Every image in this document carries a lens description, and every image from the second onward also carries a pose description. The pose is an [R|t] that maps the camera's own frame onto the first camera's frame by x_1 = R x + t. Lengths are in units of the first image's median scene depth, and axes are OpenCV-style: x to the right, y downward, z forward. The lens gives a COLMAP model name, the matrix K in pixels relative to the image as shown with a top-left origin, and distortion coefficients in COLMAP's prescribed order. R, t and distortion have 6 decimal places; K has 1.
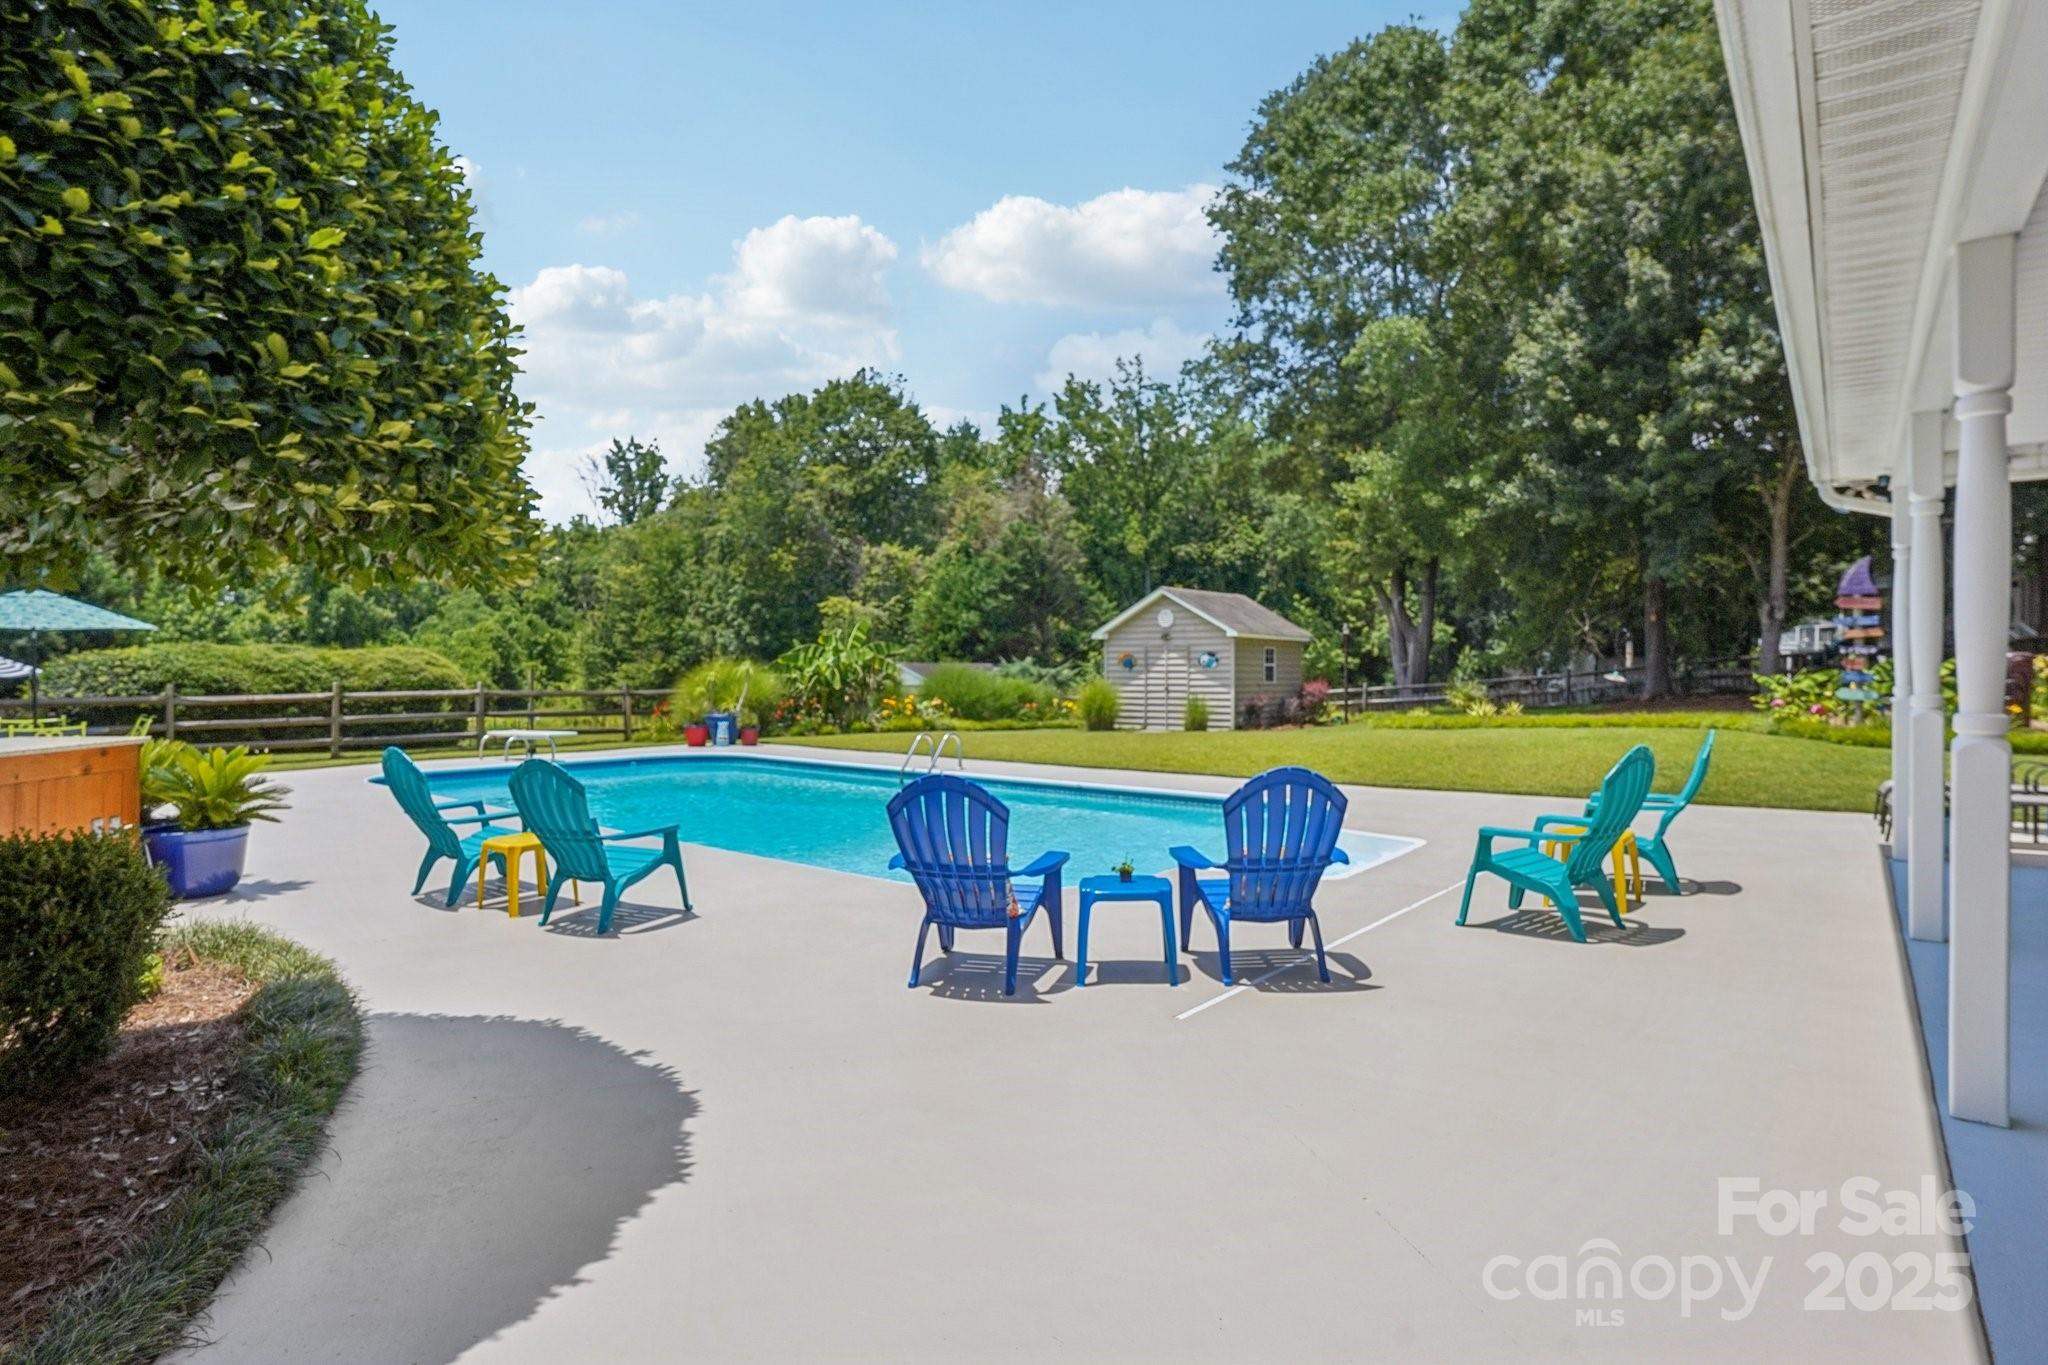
lens RADIAL K [[1088.7, 0, 1037.7], [0, 1088.7, 678.9], [0, 0, 1]] dist [-0.078551, 0.043439]
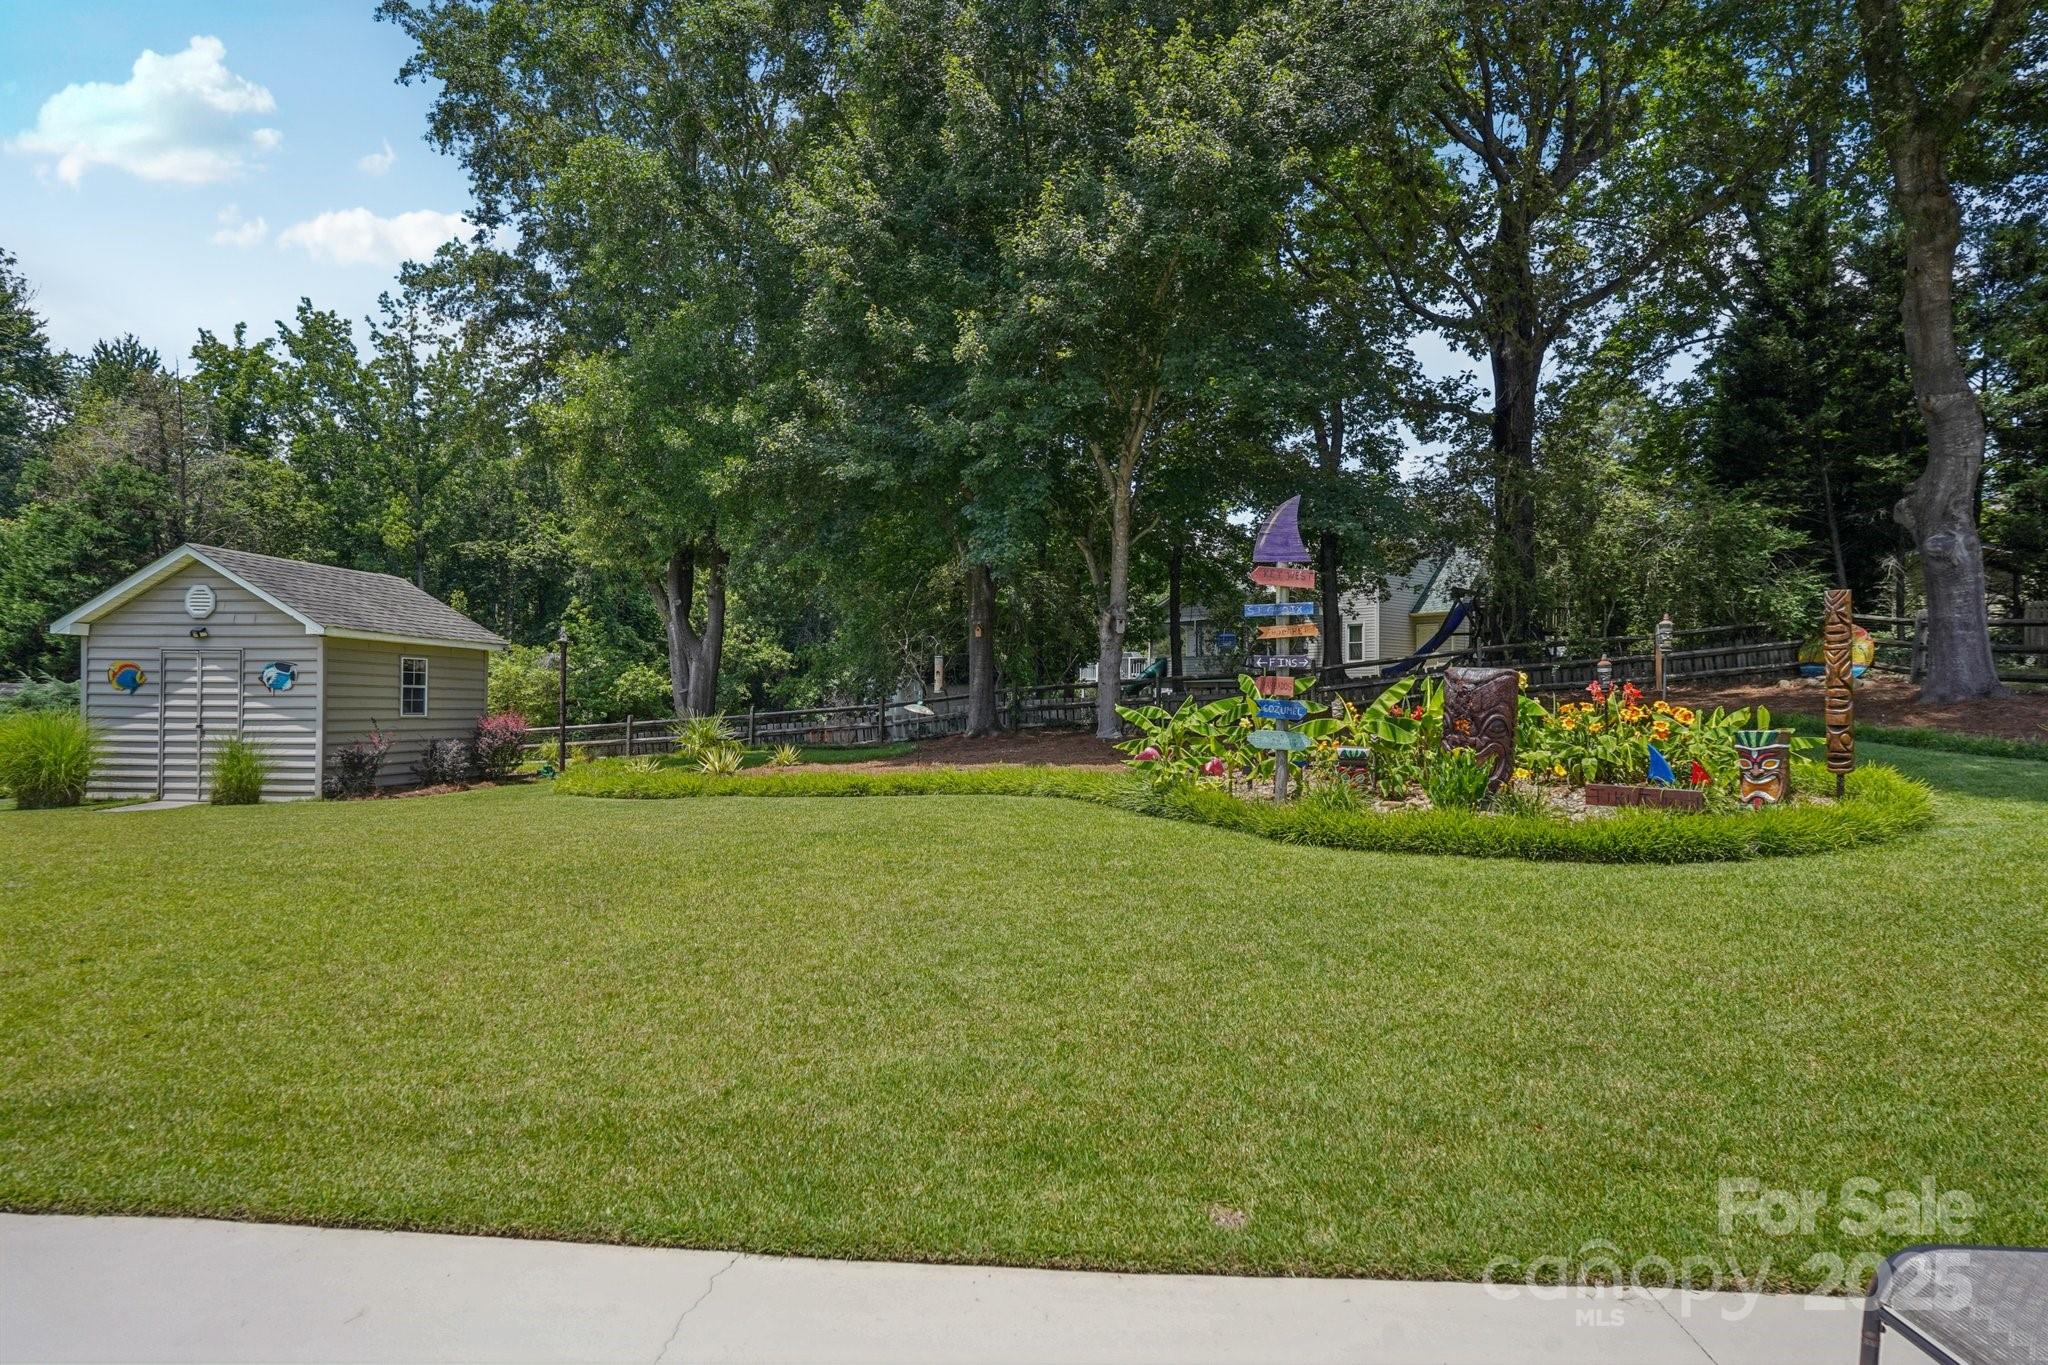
lens RADIAL K [[1088.7, 0, 1037.7], [0, 1088.7, 678.9], [0, 0, 1]] dist [-0.078551, 0.043439]
pose [[0.842652, 0.016109, 0.538218, 0.190063], [-0.001792, 0.999631, -0.027114, -0.001490], [-0.538456, 0.021883, 0.842370, 0.311418]]
